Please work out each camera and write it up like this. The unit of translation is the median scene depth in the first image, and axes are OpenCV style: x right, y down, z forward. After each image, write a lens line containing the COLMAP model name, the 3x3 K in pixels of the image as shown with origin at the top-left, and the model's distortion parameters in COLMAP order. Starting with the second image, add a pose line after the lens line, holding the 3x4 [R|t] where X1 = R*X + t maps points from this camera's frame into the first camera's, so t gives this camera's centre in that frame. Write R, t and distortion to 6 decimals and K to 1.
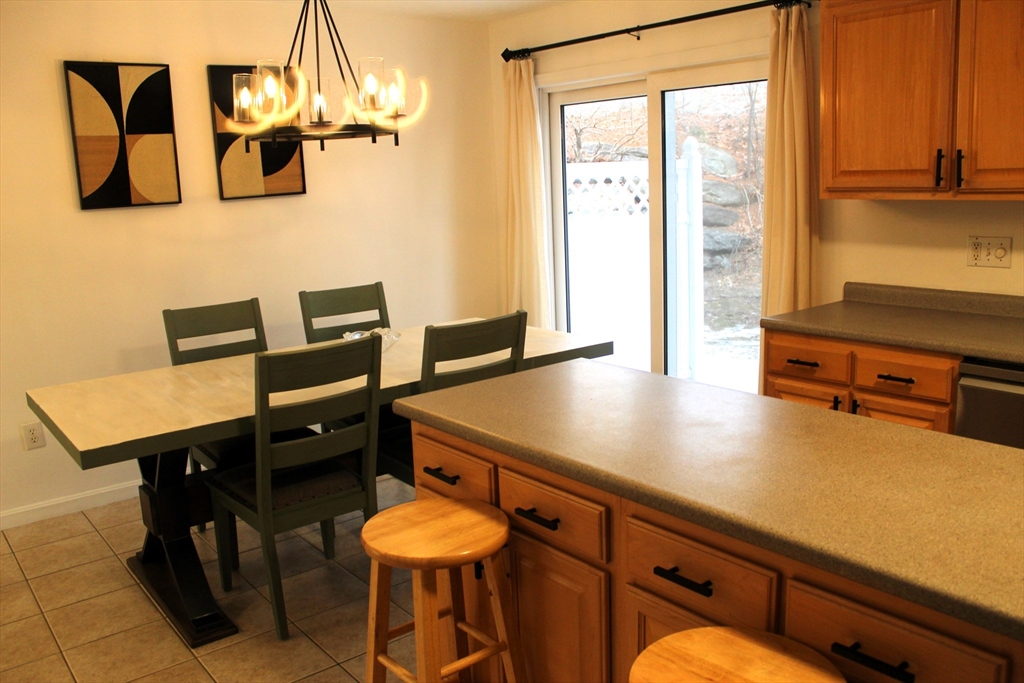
lens RADIAL K [[870.3, 0, 503.8], [0, 870.3, 340.8], [0, 0, 1]] dist [-0.156924, 0.143622]
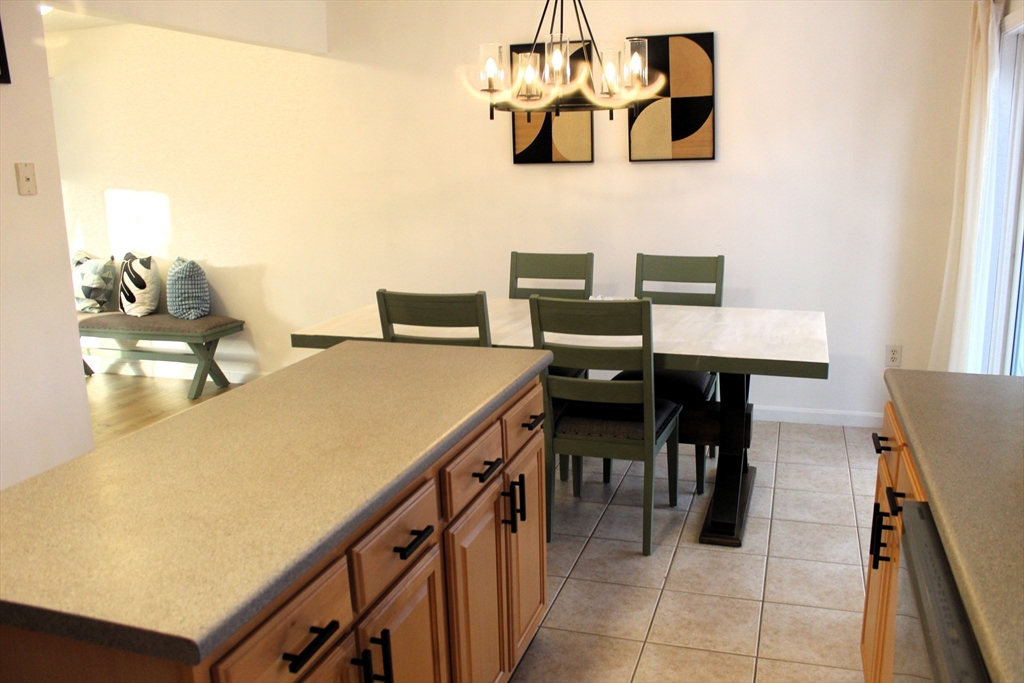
lens RADIAL K [[870.3, 0, 507.9], [0, 870.3, 345.9], [0, 0, 1]] dist [-0.156924, 0.143622]
pose [[0.548337, 0.218395, -0.807236, 0.549904], [-0.151315, 0.975274, 0.161072, -0.090852], [0.822454, 0.033826, 0.567825, 0.253961]]
